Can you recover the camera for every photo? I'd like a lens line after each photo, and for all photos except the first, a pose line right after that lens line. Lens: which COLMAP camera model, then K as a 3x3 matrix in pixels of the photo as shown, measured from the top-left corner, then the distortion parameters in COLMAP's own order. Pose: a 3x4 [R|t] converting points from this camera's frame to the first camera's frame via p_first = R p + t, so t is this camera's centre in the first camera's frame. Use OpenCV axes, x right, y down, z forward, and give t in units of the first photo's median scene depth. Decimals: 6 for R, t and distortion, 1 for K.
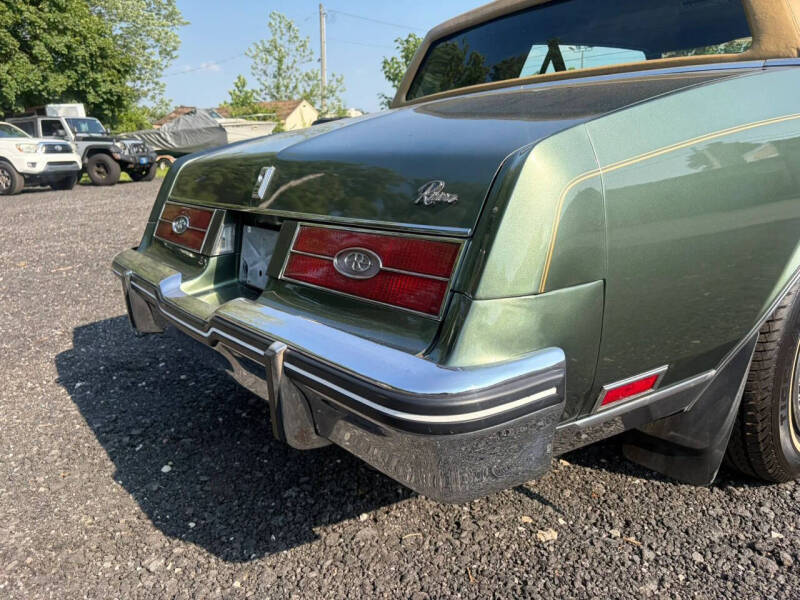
lens RADIAL K [[597.1, 0, 395.0], [0, 597.1, 303.8], [0, 0, 1]] dist [0.045610, -0.049843]
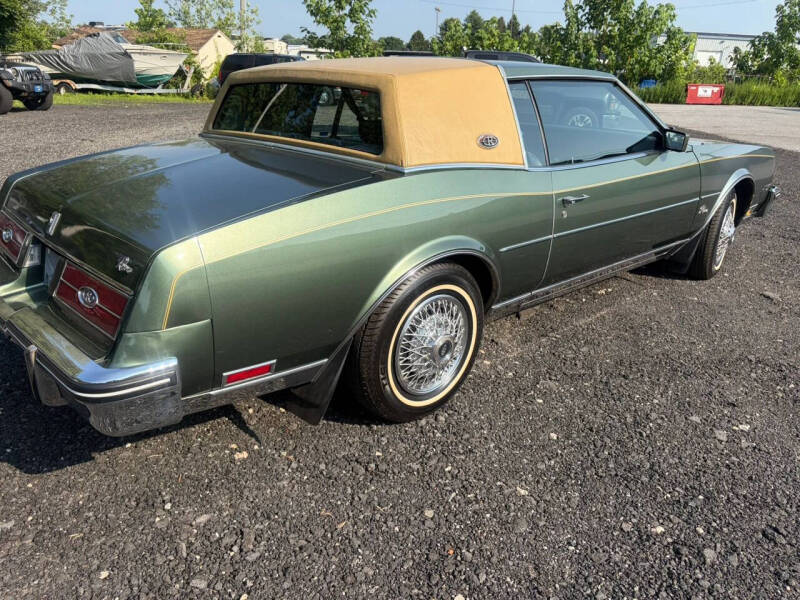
lens RADIAL K [[597.1, 0, 398.4], [0, 597.1, 304.1], [0, 0, 1]] dist [0.045610, -0.049843]
pose [[0.991741, 0.027339, 0.125310, 0.039947], [-0.040045, 0.994179, 0.100024, -0.017198], [-0.121846, -0.104216, 0.987063, -0.052473]]
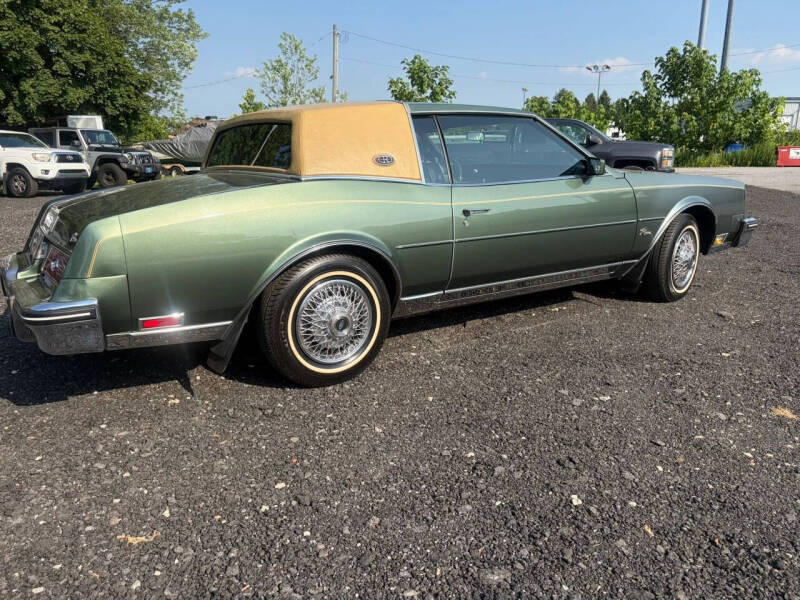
lens RADIAL K [[597.1, 0, 397.3], [0, 597.1, 310.5], [0, 0, 1]] dist [0.045610, -0.049843]
pose [[0.998321, 0.044344, -0.037268, 0.093756], [-0.044536, 0.998998, -0.004346, 0.004236], [0.037038, 0.005998, 0.999296, -0.089204]]
